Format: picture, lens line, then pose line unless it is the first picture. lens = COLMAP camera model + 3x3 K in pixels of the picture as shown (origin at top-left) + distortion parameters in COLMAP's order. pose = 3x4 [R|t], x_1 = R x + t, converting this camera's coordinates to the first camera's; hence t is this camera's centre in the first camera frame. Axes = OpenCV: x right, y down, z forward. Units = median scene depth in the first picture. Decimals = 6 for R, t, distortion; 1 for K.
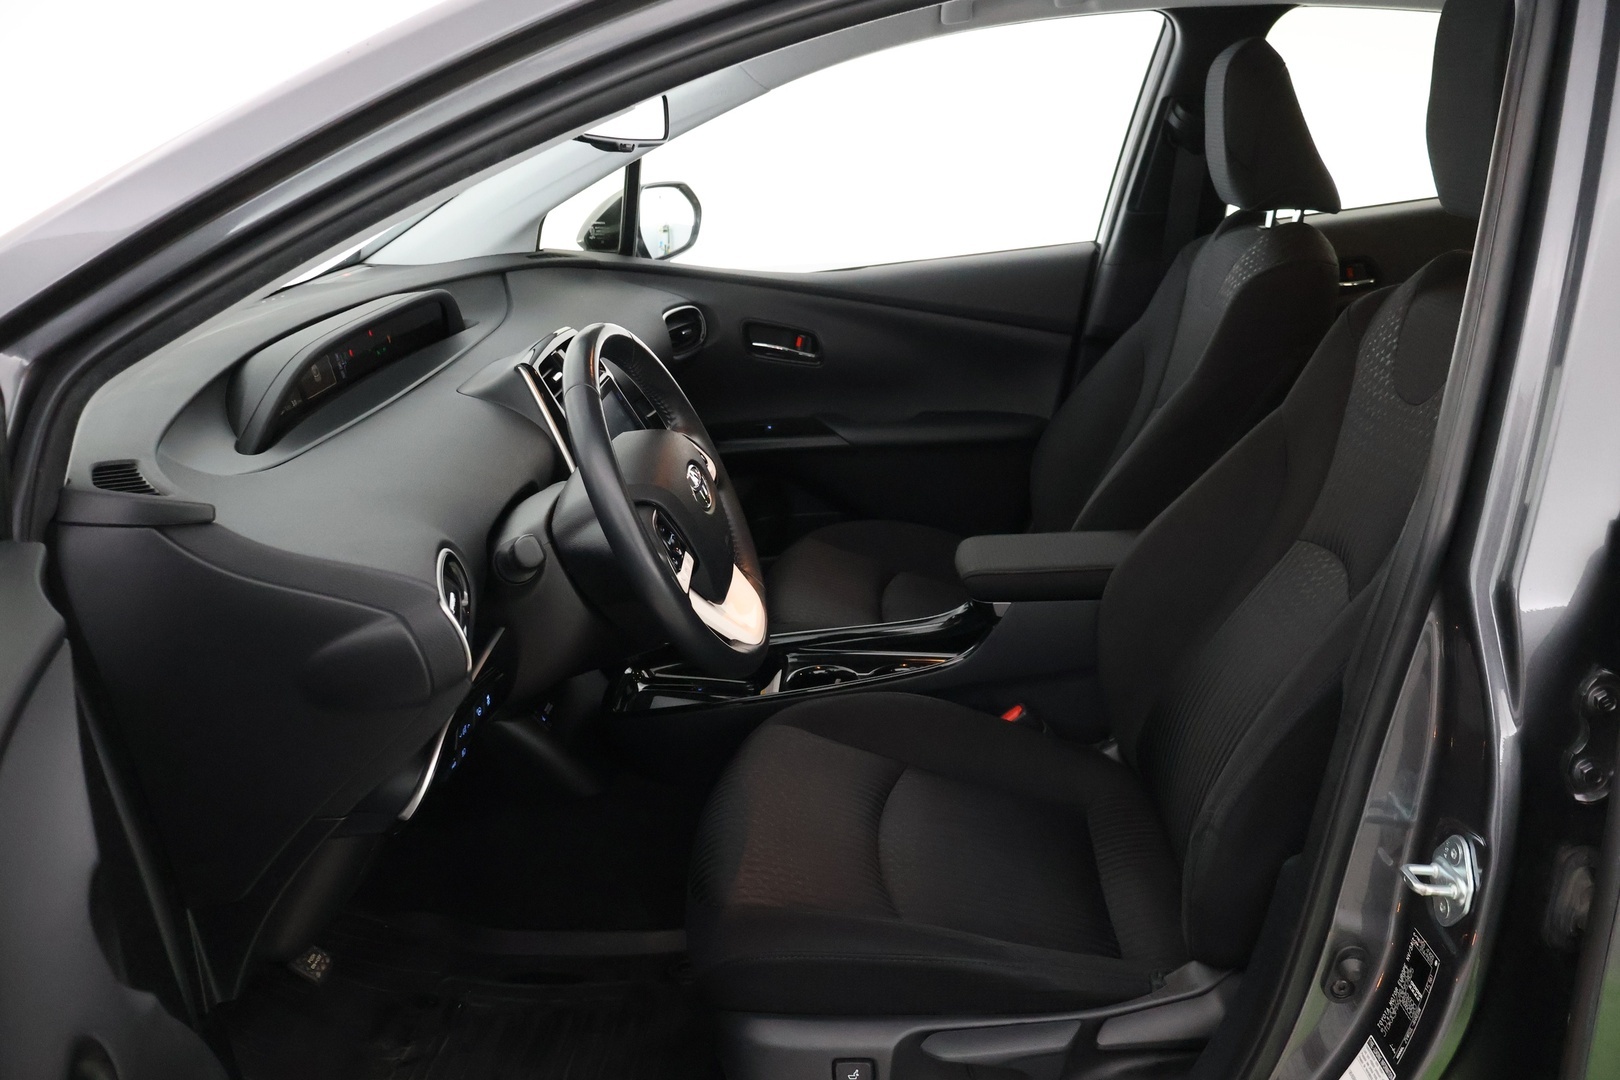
lens RADIAL K [[1356.4, 0, 810.0], [0, 1356.4, 540.0], [0, 0, 1]] dist [0.005749, 0.002895]
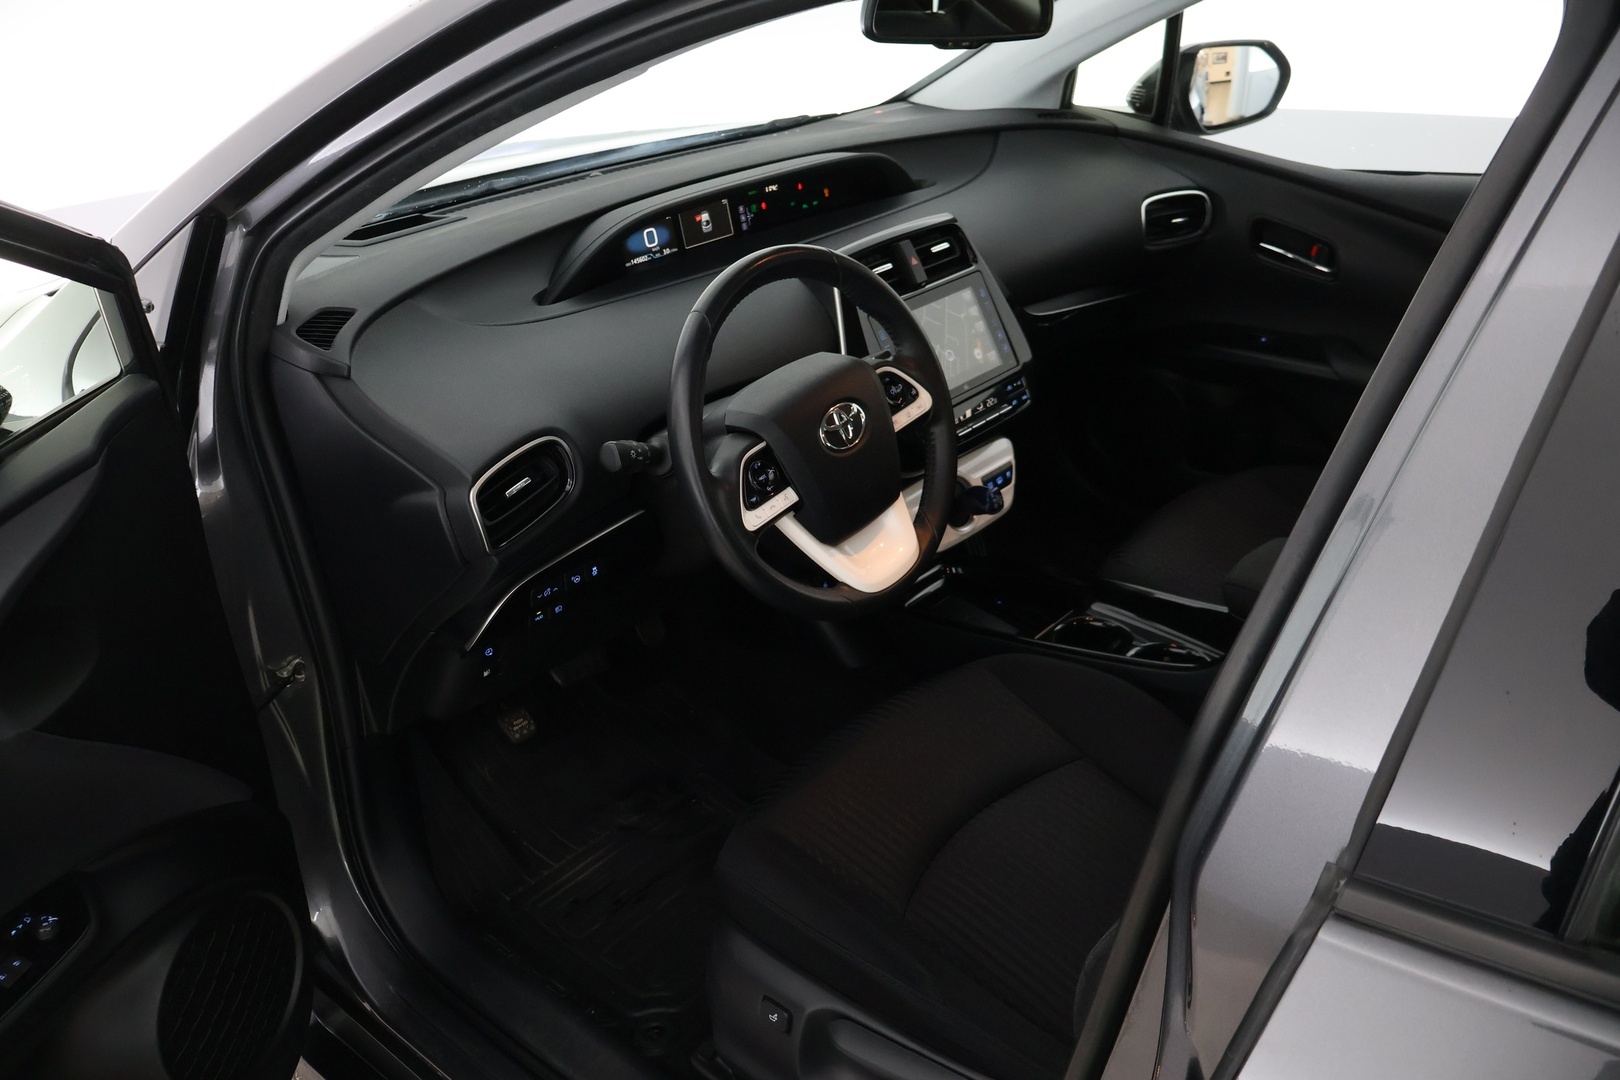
lens RADIAL K [[1365.2, 0, 810.0], [0, 1365.2, 540.0], [0, 0, 1]] dist [-0.000525, -0.000410]
pose [[0.793423, 0.293507, -0.533230, 0.261233], [-0.202081, 0.953388, 0.224087, -0.102660], [0.574146, -0.070040, 0.815752, 0.092674]]
